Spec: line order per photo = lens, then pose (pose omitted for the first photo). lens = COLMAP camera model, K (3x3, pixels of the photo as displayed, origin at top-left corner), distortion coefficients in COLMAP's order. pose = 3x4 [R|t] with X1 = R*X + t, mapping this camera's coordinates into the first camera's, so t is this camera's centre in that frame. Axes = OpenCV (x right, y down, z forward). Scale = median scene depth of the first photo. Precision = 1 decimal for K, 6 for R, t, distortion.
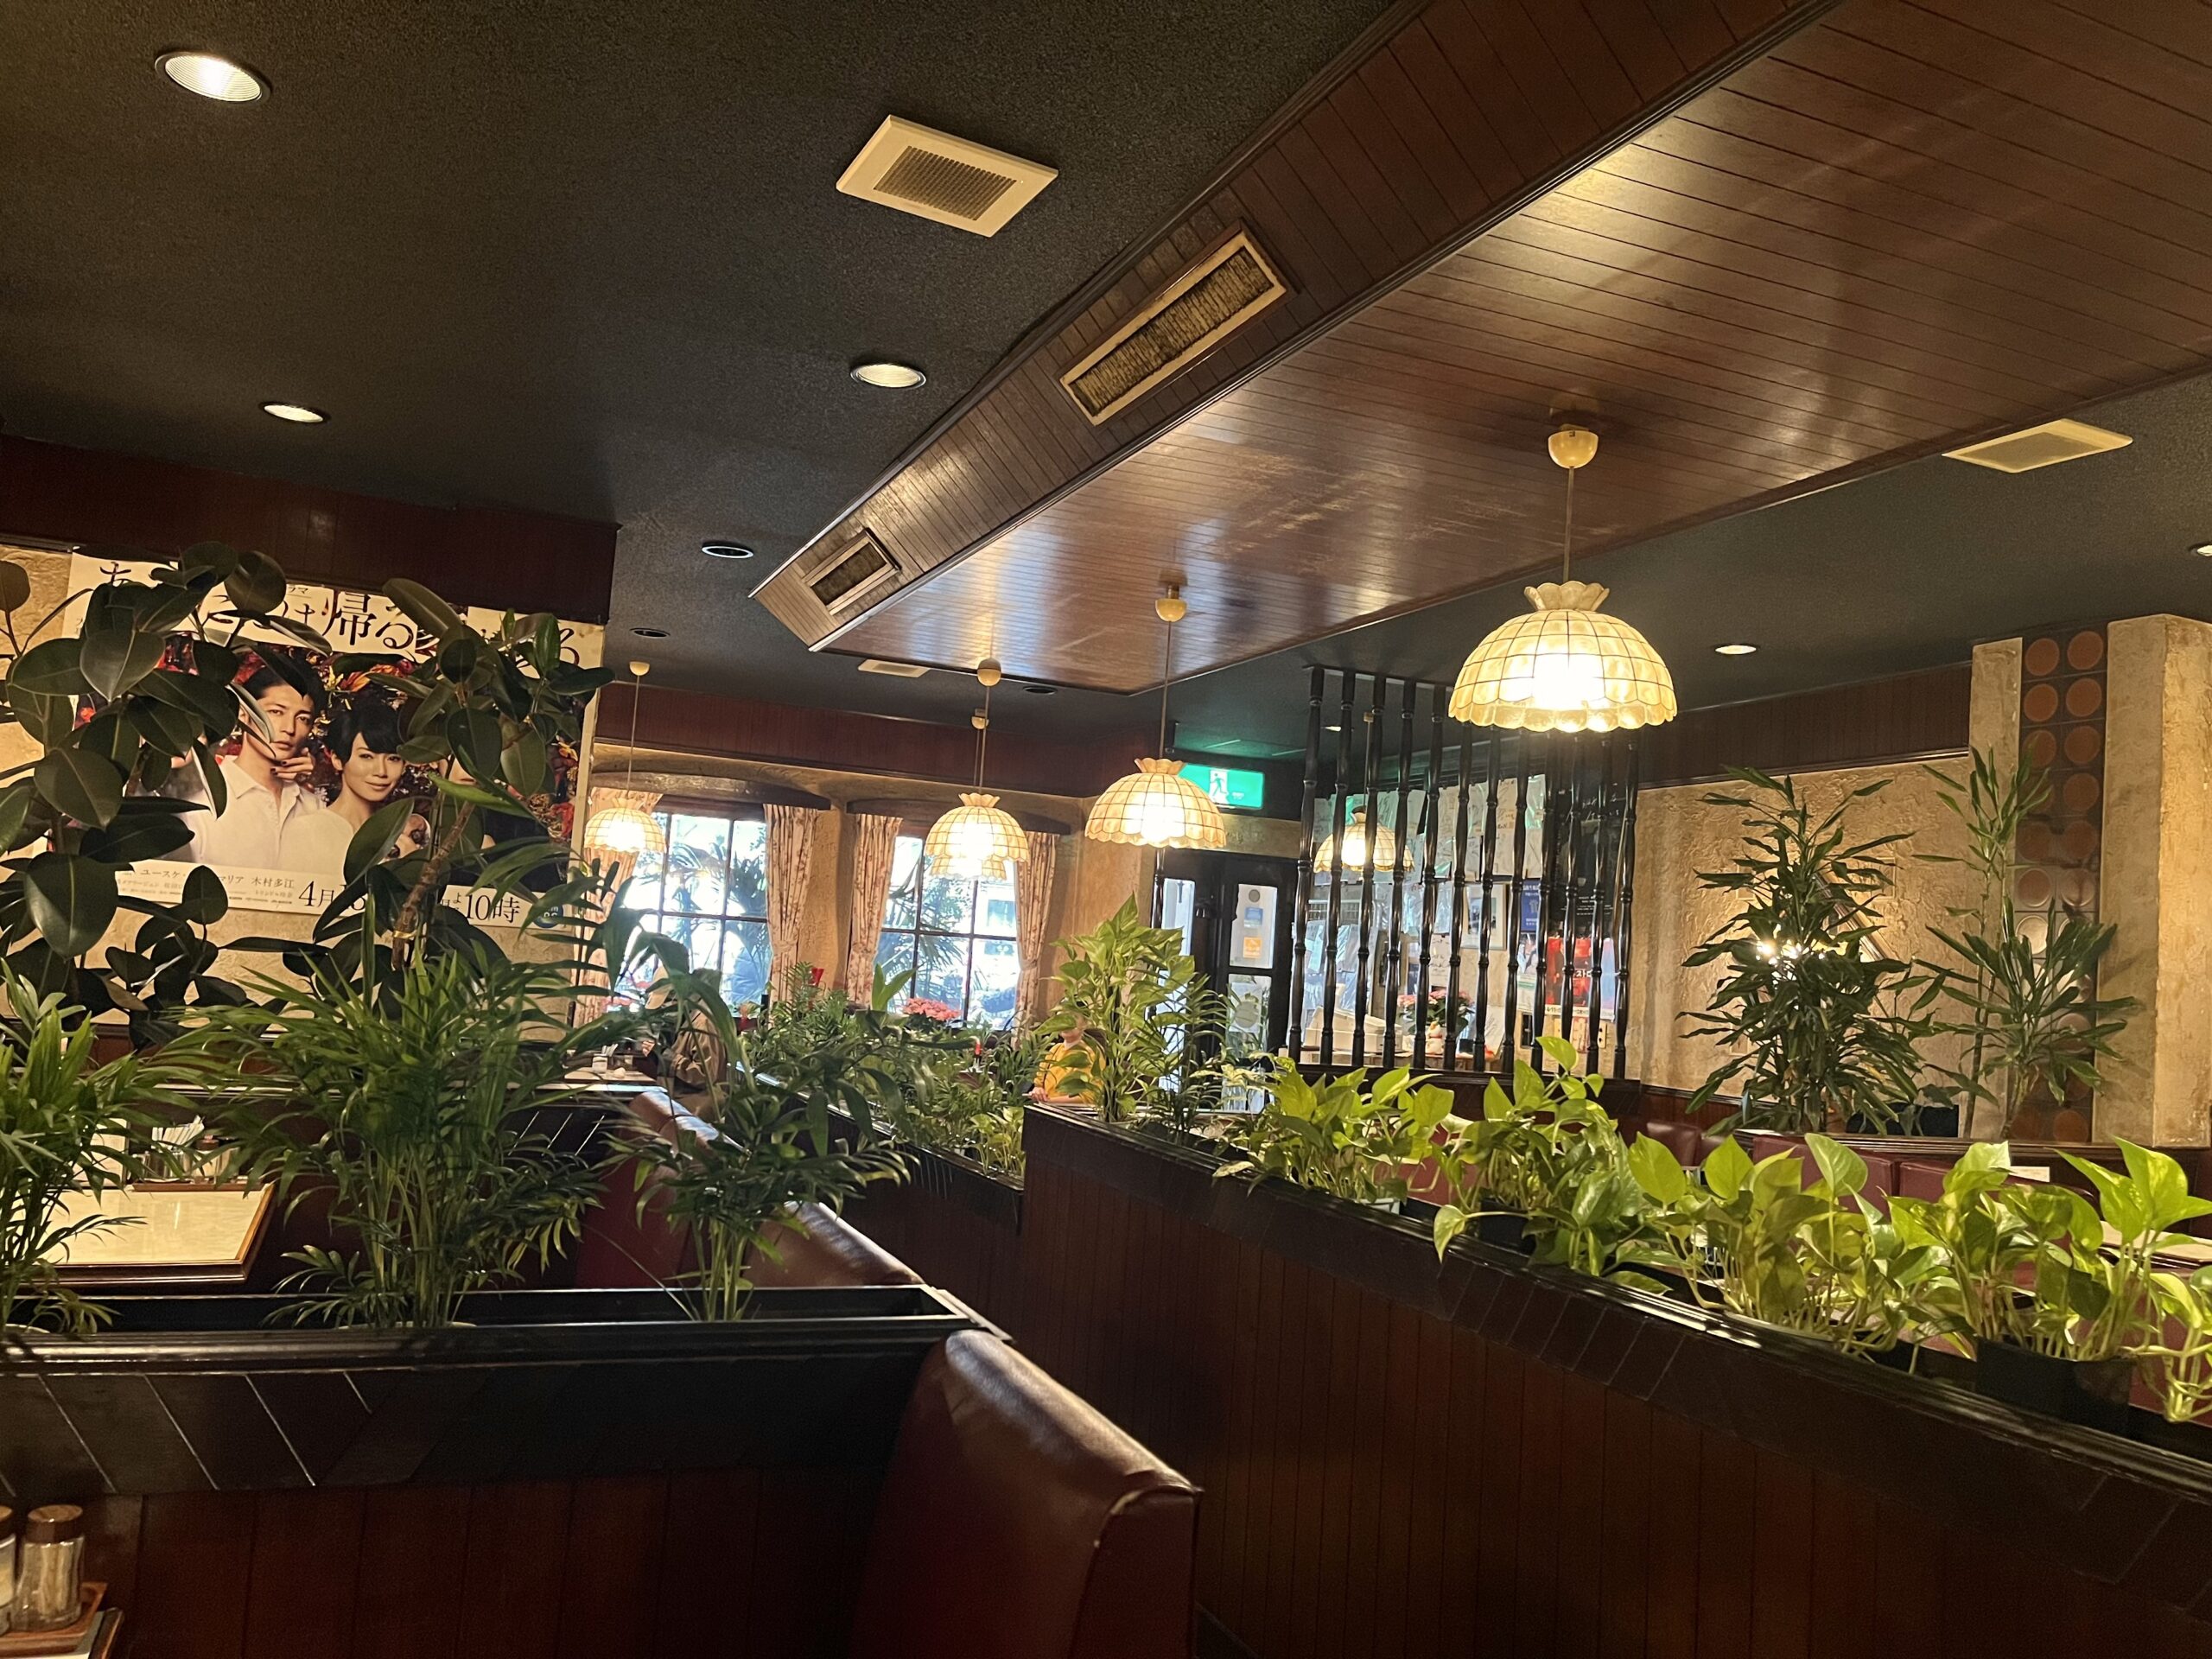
lens RADIAL K [[1667.7, 0, 1105.4], [0, 1667.7, 826.2], [0, 0, 1]] dist [-0.001460, 0.000266]
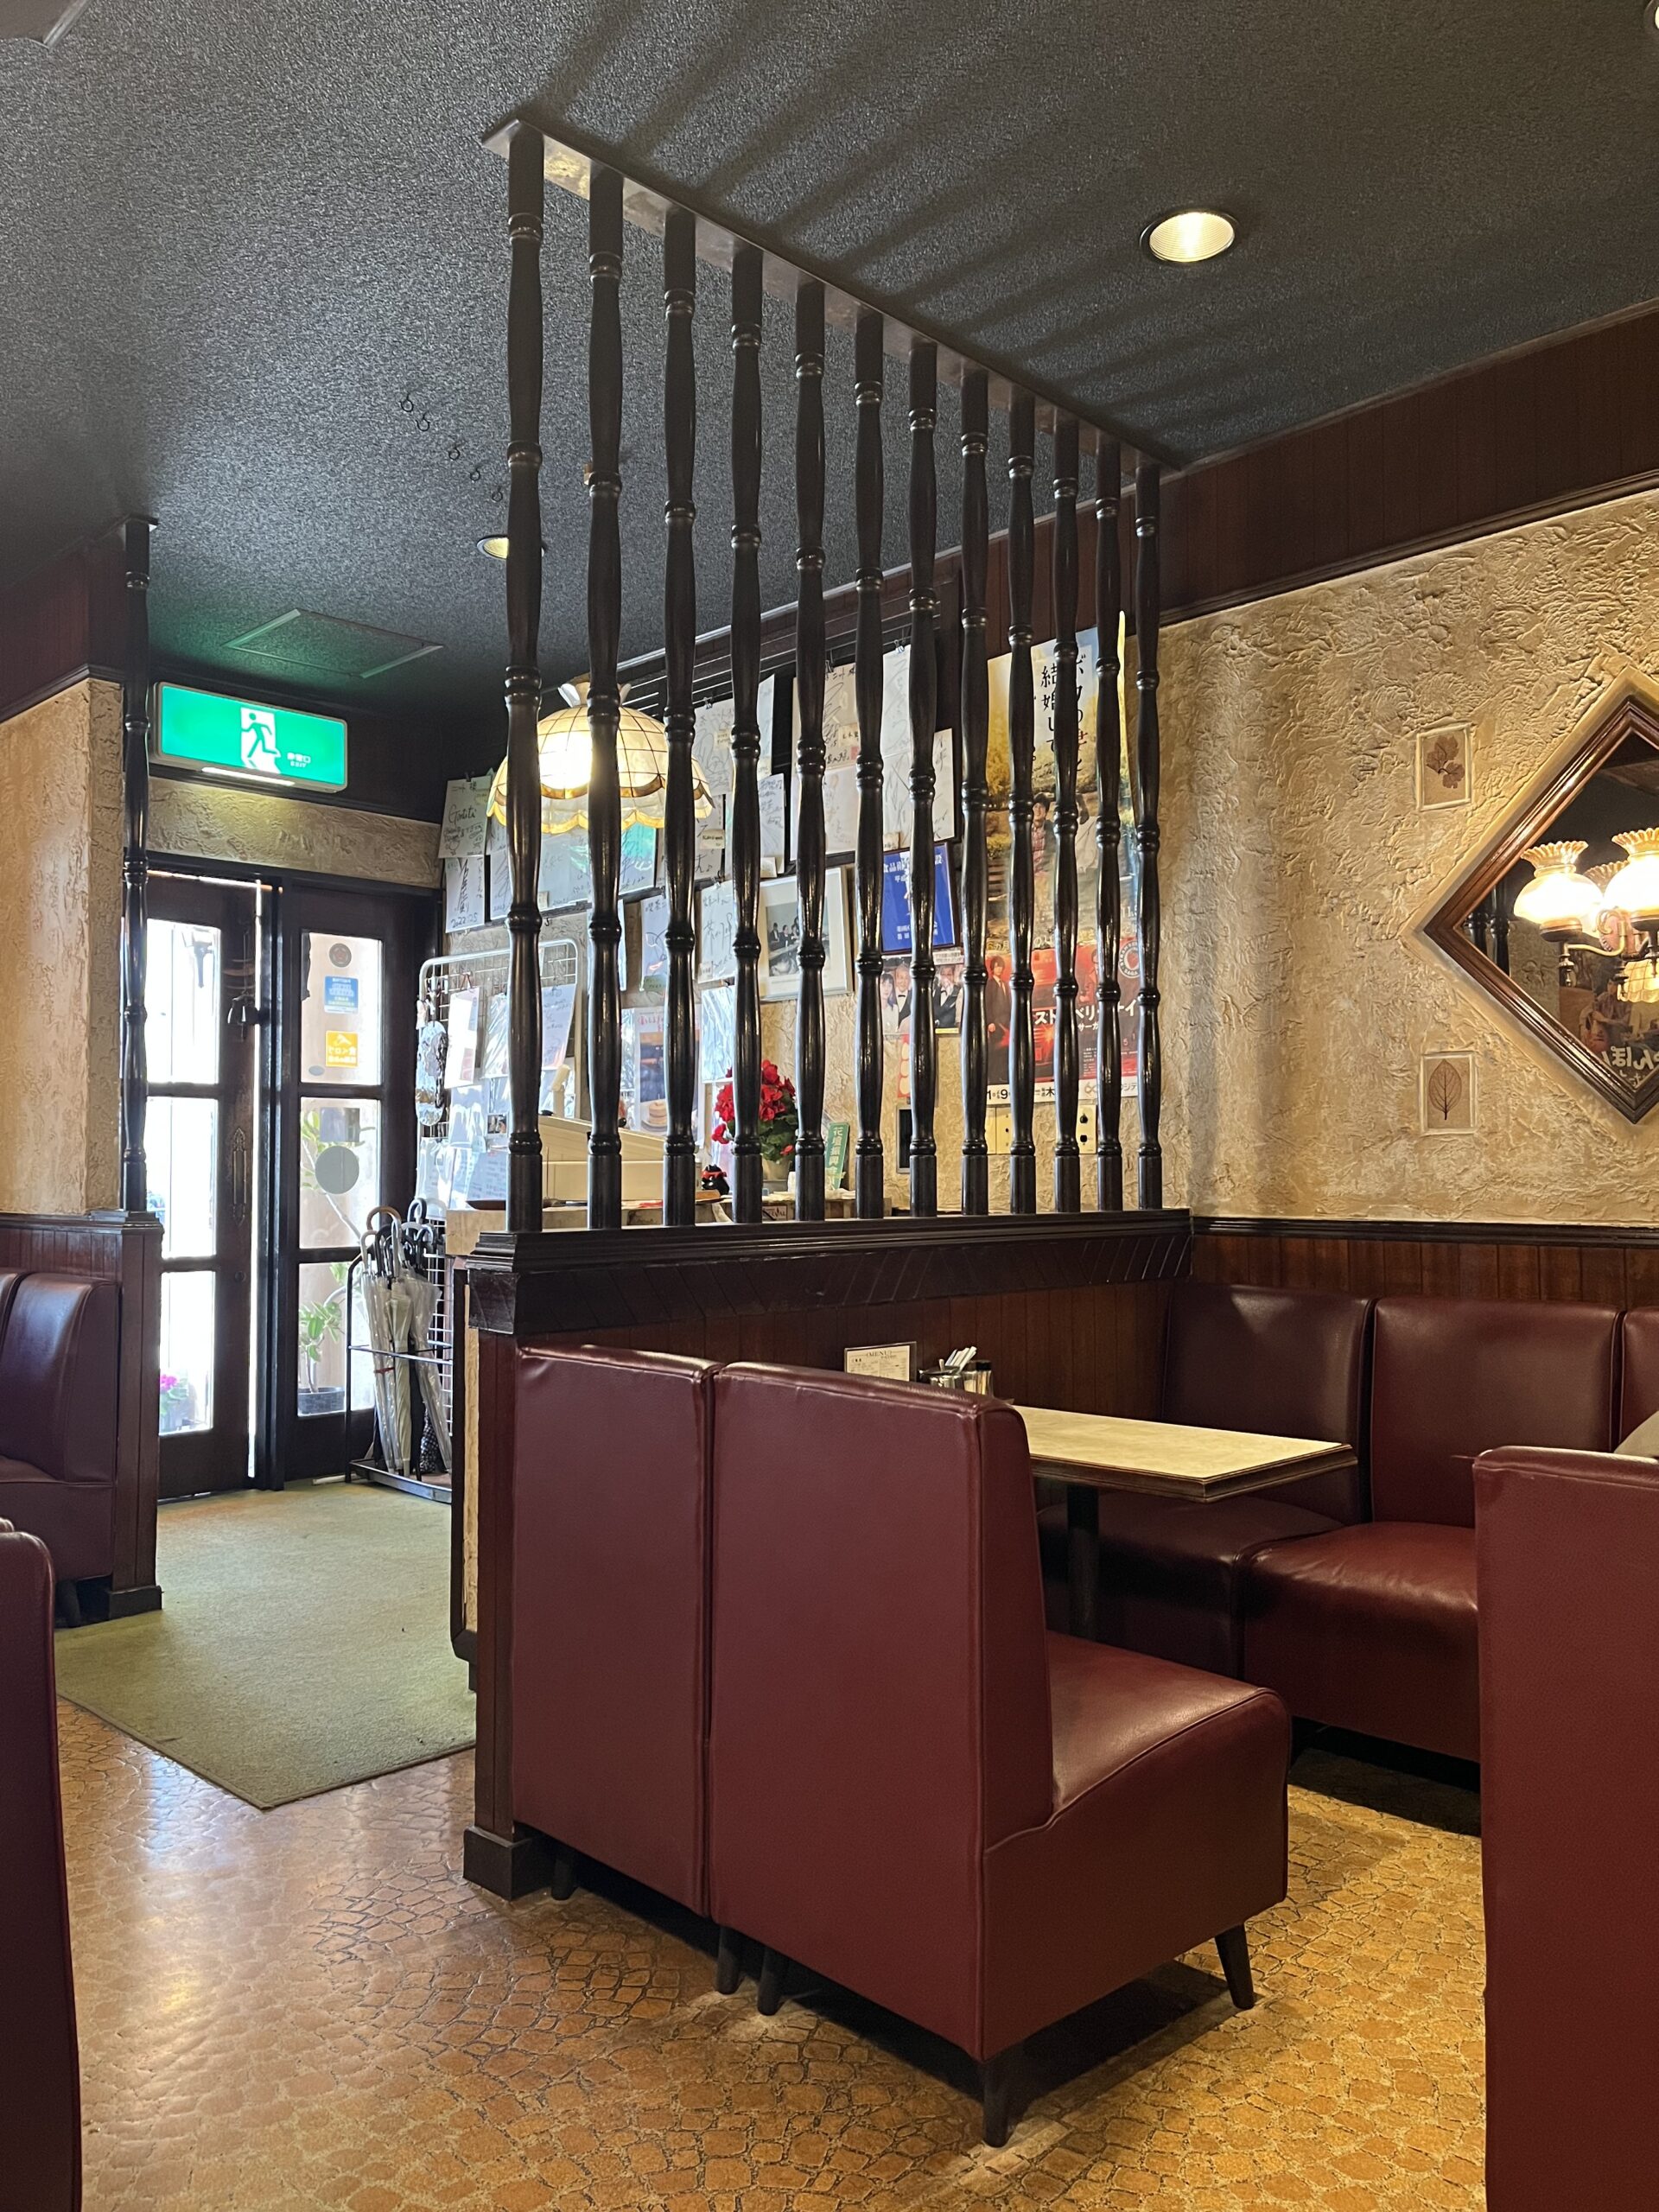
lens RADIAL K [[1667.7, 0, 834.4], [0, 1667.7, 1109.0], [0, 0, 1]] dist [-0.001460, 0.000266]
pose [[0.923994, -0.053247, 0.378681, 0.034091], [0.035931, 0.997966, 0.052653, 0.078987], [-0.380715, -0.035044, 0.924028, 0.499020]]
